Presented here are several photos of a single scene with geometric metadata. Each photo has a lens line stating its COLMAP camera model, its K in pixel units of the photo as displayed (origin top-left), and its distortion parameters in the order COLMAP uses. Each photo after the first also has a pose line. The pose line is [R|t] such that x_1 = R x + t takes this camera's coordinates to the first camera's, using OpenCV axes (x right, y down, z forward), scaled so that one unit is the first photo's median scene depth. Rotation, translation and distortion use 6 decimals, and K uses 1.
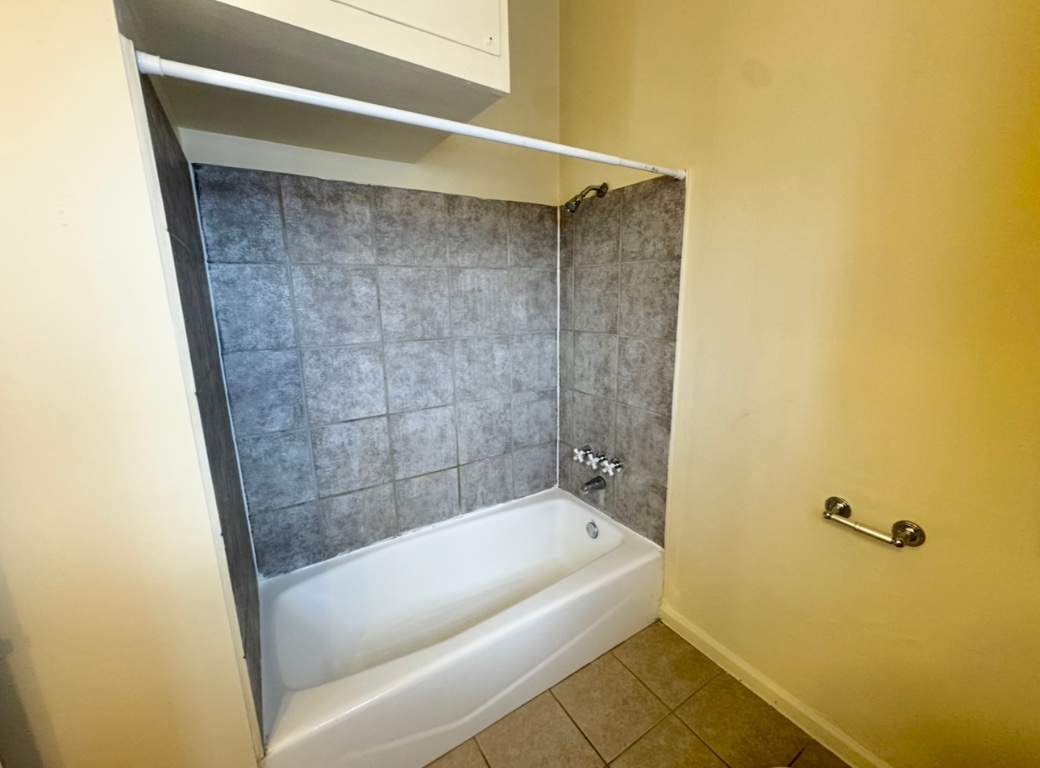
lens RADIAL K [[411.3, 0, 521.9], [0, 411.3, 383.7], [0, 0, 1]] dist [-0.005906, 0.000588]
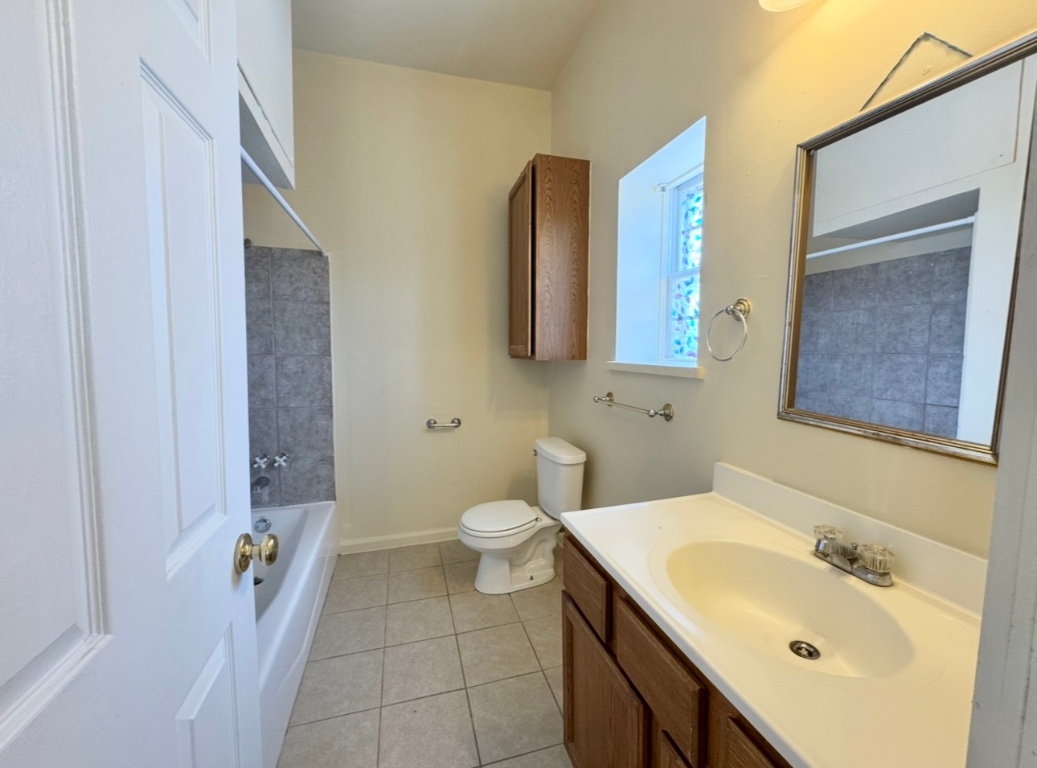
lens RADIAL K [[410.2, 0, 515.6], [0, 410.2, 379.3], [0, 0, 1]] dist [-0.005906, 0.000588]
pose [[0.303355, -0.060773, 0.950938, -0.833847], [0.187000, 0.982355, 0.003126, 0.102668], [-0.934348, 0.176877, 0.309367, -0.106550]]
